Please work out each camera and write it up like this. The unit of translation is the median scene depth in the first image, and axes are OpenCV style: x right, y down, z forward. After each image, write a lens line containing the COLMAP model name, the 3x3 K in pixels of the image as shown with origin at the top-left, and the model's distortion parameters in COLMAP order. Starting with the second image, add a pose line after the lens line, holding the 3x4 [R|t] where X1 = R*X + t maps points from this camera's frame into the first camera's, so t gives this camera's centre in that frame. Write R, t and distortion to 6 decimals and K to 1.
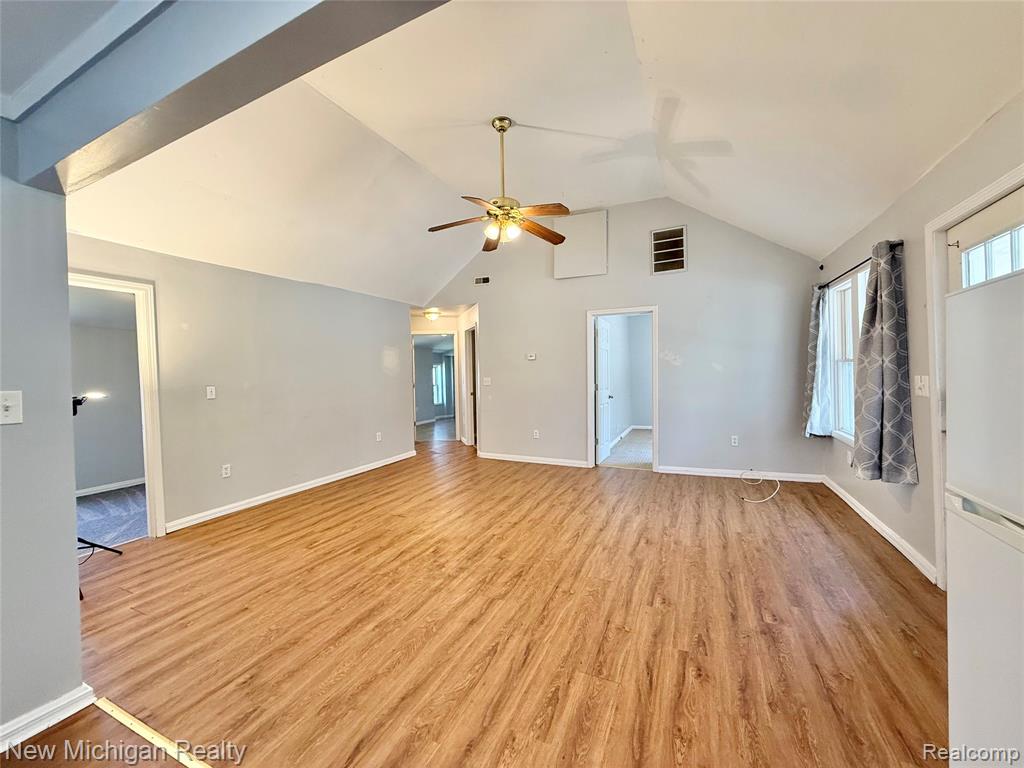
lens RADIAL K [[406.0, 0, 509.8], [0, 406.0, 383.4], [0, 0, 1]] dist [-0.000592, -0.000040]
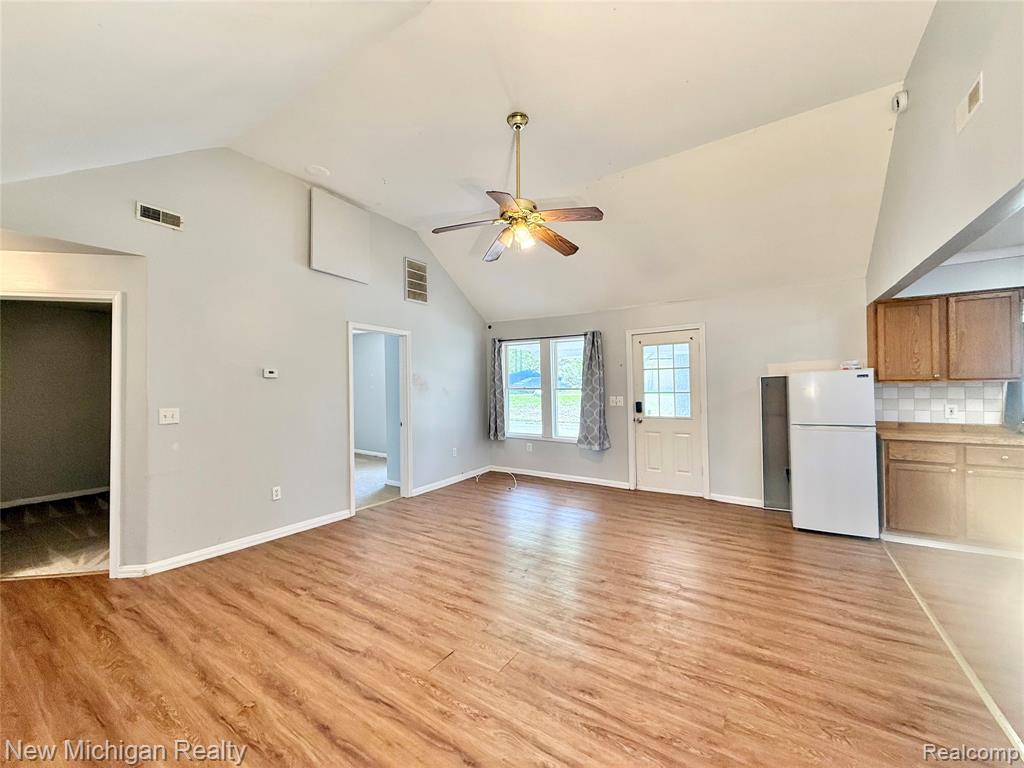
lens RADIAL K [[406.0, 0, 509.8], [0, 406.0, 383.4], [0, 0, 1]] dist [-0.000592, -0.000040]
pose [[0.142912, 0.033368, 0.989173, -0.982055], [0.036001, 0.998595, -0.038887, -0.019742], [-0.989080, 0.041168, 0.141510, 0.996187]]
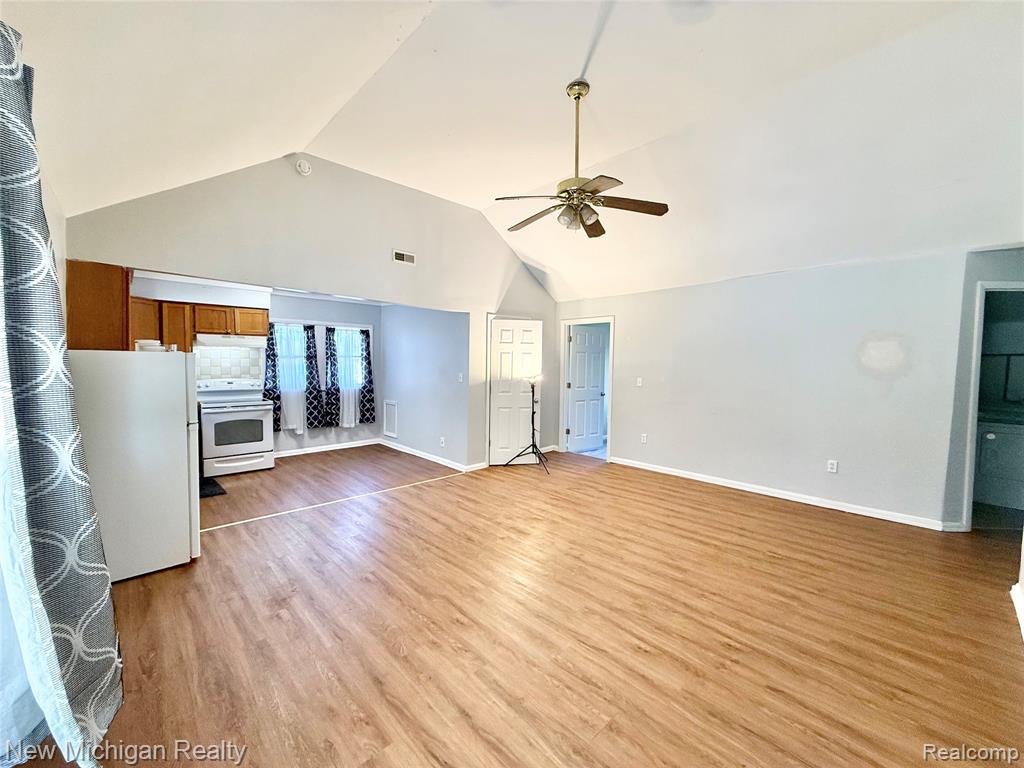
lens RADIAL K [[406.0, 0, 509.8], [0, 406.0, 383.4], [0, 0, 1]] dist [-0.000592, -0.000040]
pose [[-0.360517, 0.069200, -0.930182, 0.951887], [-0.027604, 0.996016, 0.084797, -0.100303], [0.932344, 0.056248, -0.357171, 1.316264]]
